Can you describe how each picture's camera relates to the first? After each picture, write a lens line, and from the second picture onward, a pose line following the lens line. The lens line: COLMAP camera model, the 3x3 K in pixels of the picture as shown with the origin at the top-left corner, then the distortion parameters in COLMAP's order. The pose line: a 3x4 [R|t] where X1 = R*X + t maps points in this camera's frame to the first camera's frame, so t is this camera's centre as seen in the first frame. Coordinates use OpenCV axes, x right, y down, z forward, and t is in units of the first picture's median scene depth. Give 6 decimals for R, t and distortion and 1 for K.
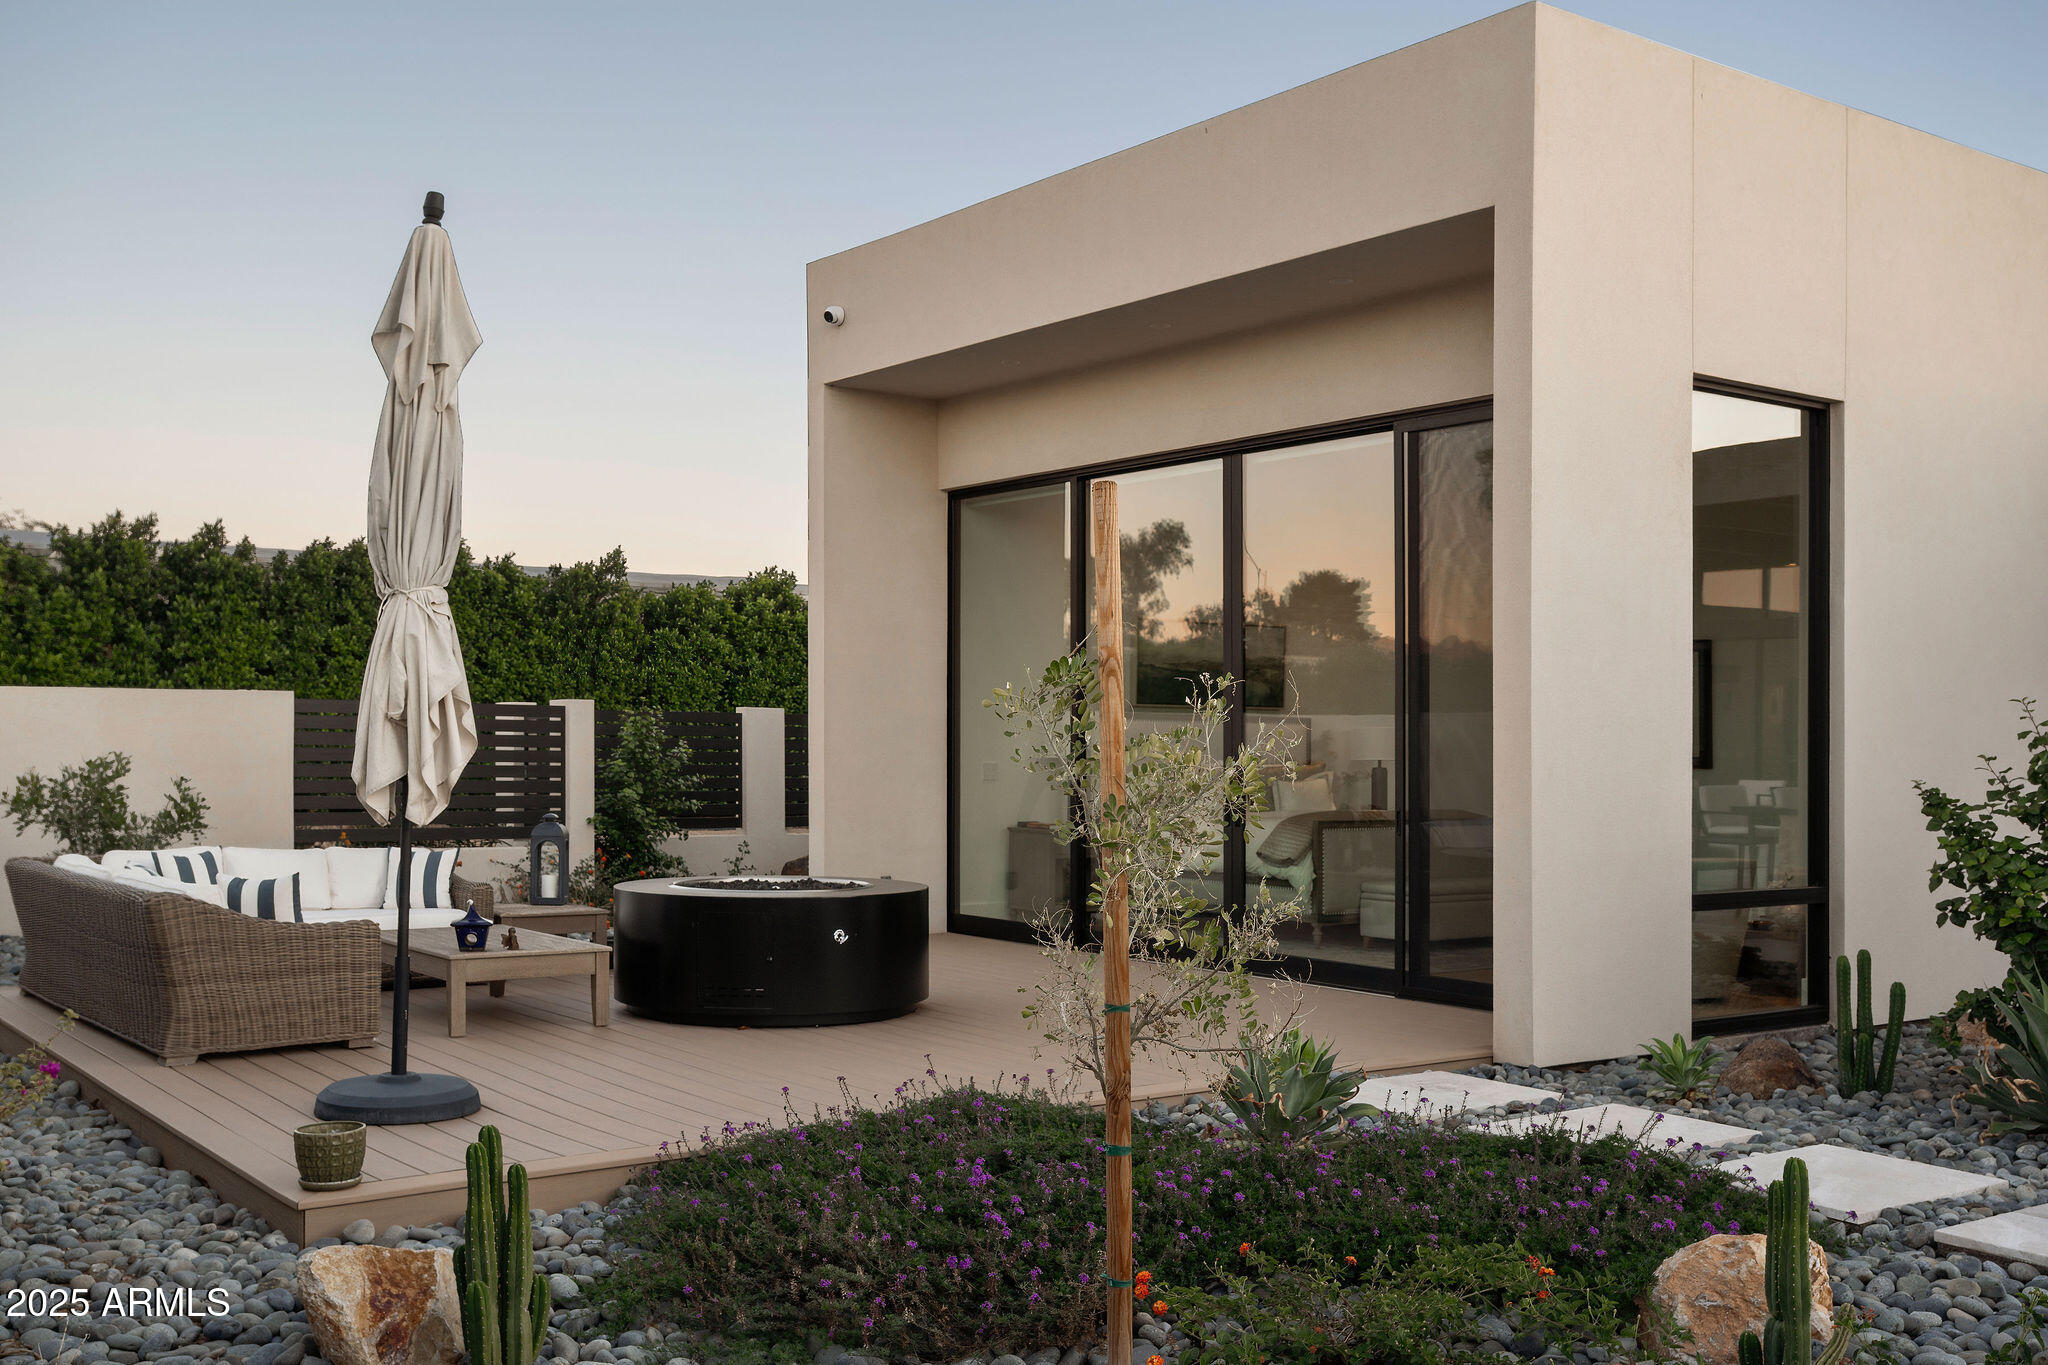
lens RADIAL K [[2002.6, 0, 1022.6], [0, 2002.6, 685.4], [0, 0, 1]] dist [0.014737, 0.014149]
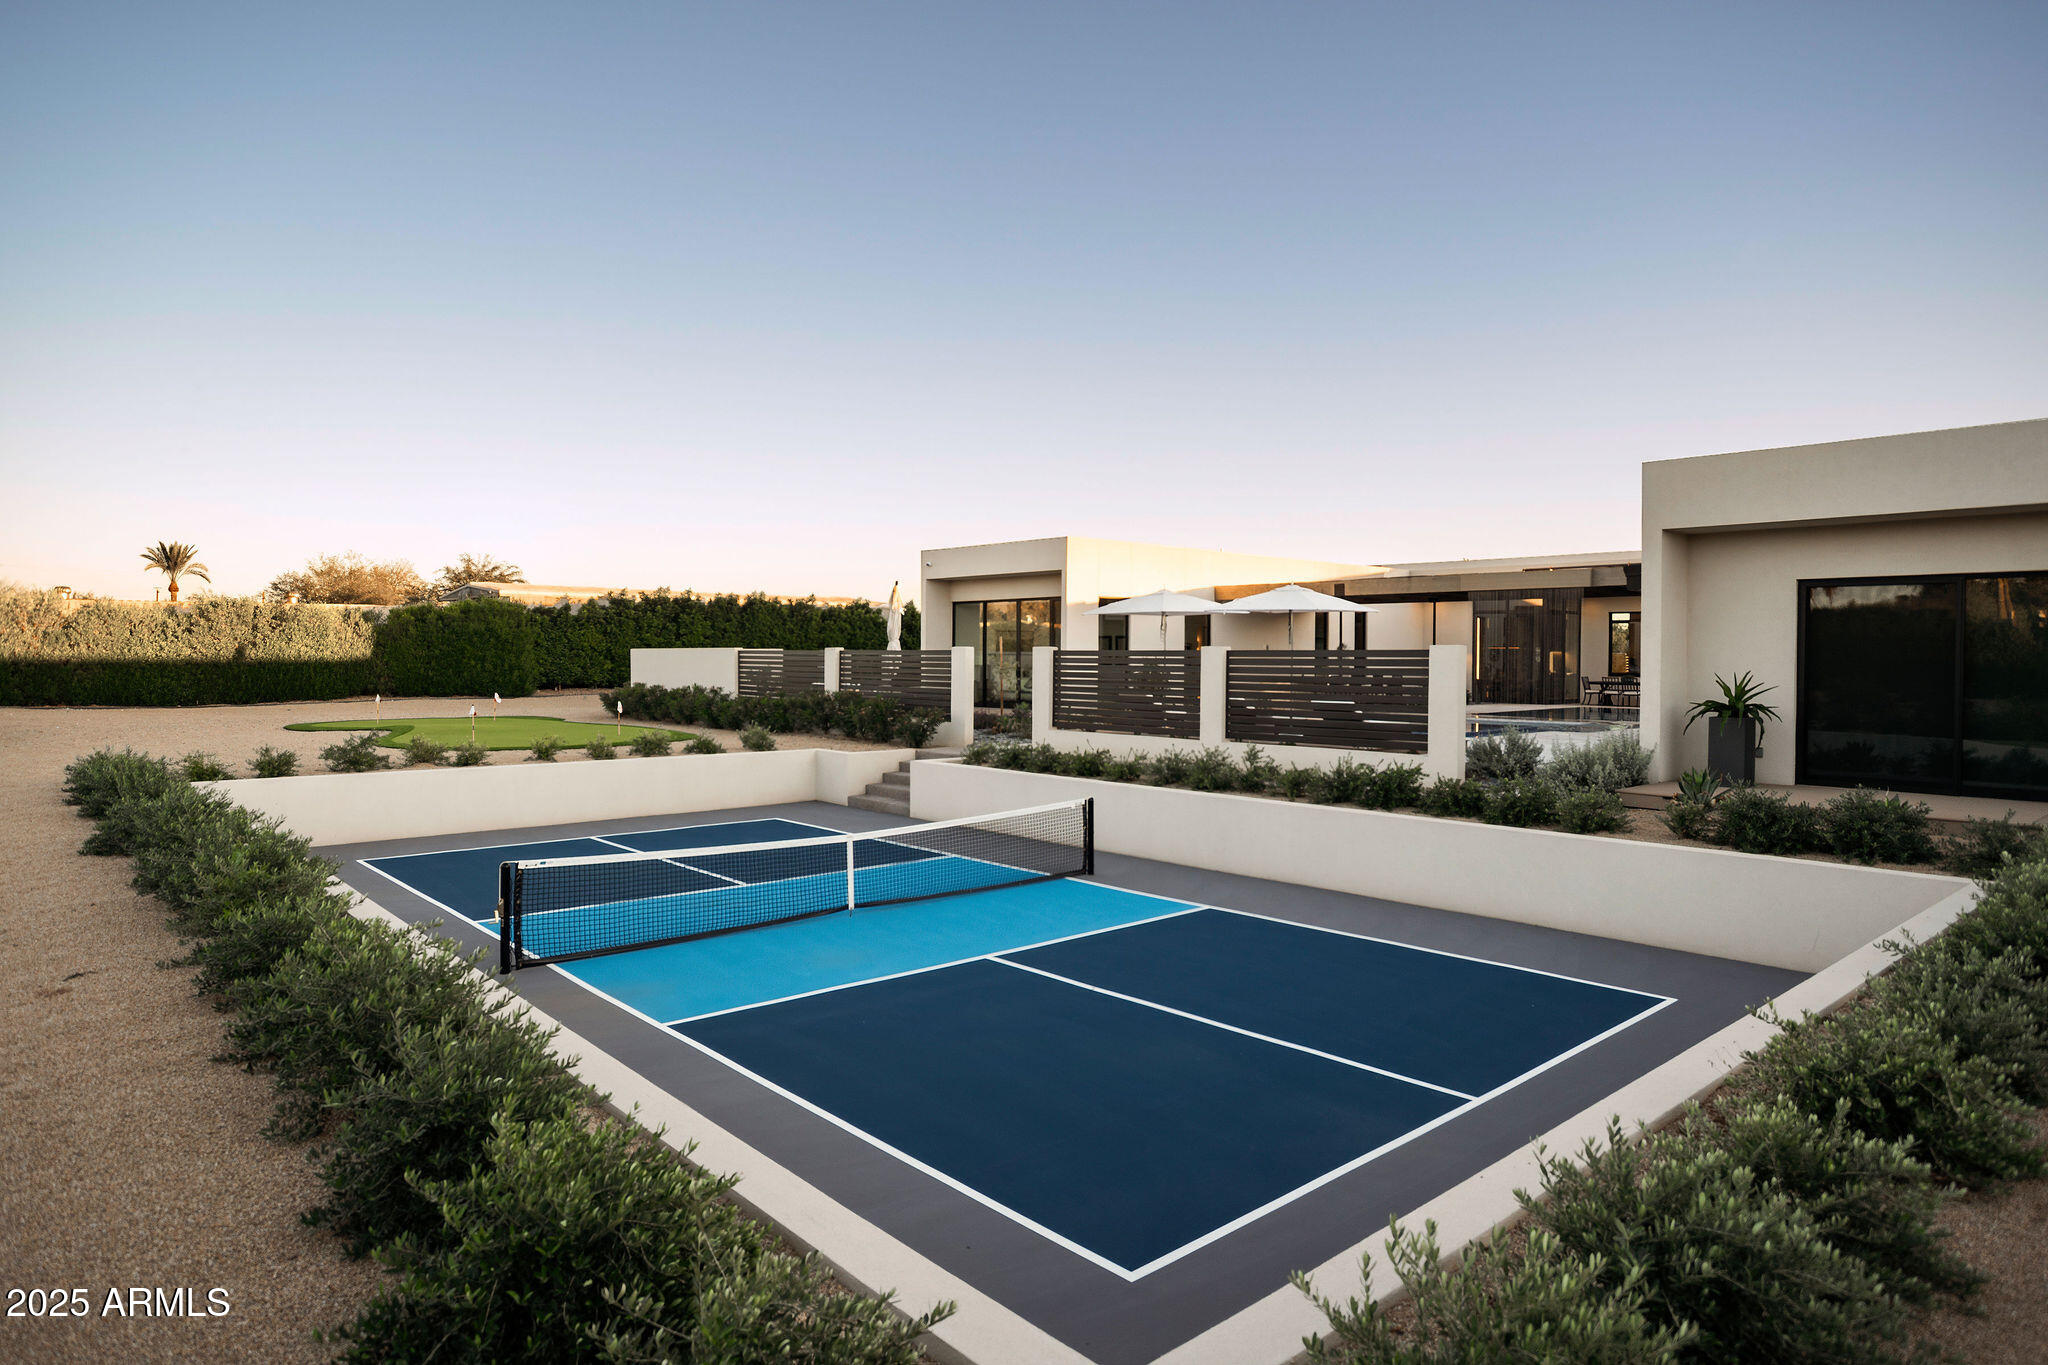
lens RADIAL K [[1243.5, 0, 1021.0], [0, 1243.5, 657.6], [0, 0, 1]] dist [-0.037868, 0.000712]
pose [[0.995996, -0.005942, 0.089206, -0.129072], [0.003272, 0.999543, 0.030046, -0.058782], [-0.089343, -0.029633, 0.995560, -1.652307]]
